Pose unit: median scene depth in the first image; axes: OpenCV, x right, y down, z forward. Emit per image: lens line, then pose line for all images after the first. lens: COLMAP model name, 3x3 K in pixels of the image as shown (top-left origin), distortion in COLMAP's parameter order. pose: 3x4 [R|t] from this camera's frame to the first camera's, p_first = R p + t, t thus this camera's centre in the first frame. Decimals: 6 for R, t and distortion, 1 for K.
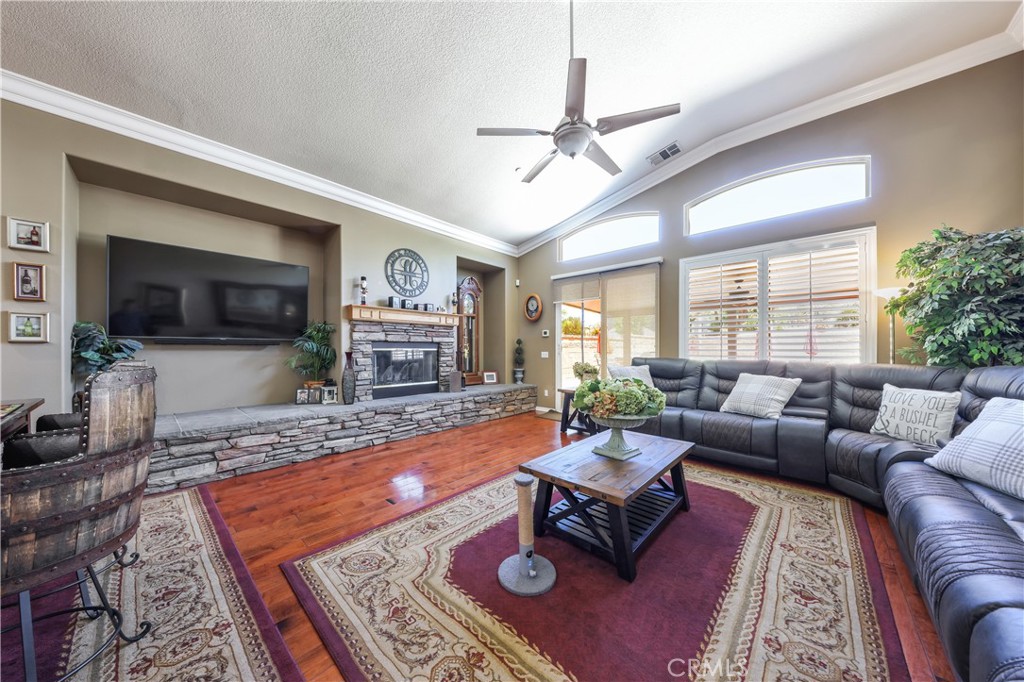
lens RADIAL K [[336.4, 0, 488.4], [0, 336.4, 348.0], [0, 0, 1]] dist [0.006280, -0.000189]
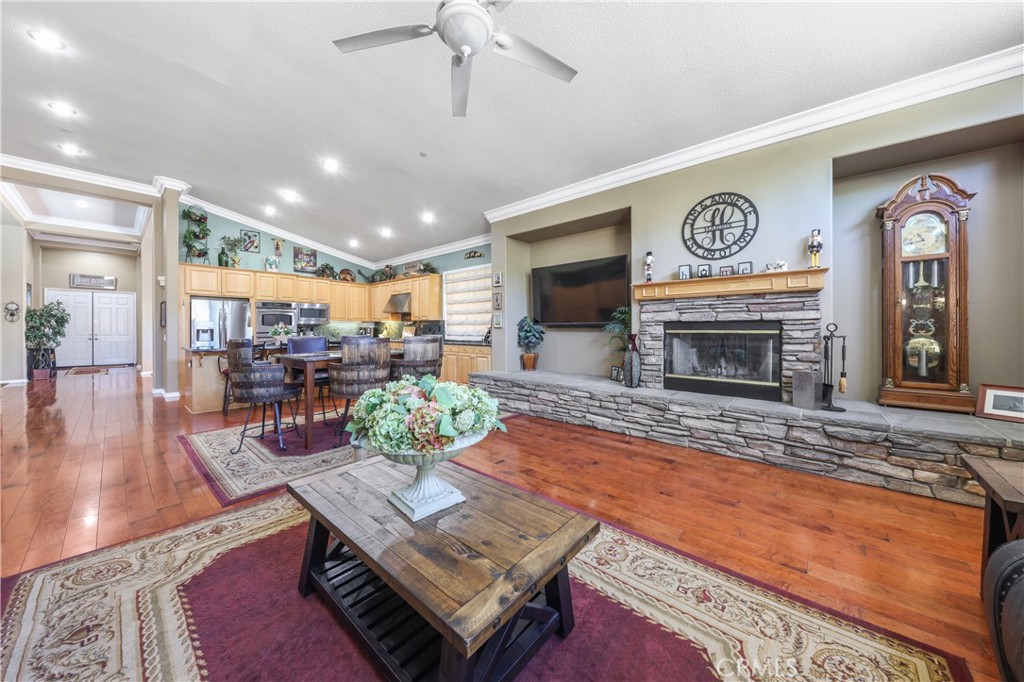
lens RADIAL K [[336.4, 0, 512.1], [0, 336.4, 331.0], [0, 0, 1]] dist [0.006280, -0.000189]
pose [[0.070175, 0.002997, -0.997530, 0.517701], [0.003835, 0.999987, 0.003274, -0.001186], [0.997527, -0.004055, 0.070163, 0.570144]]
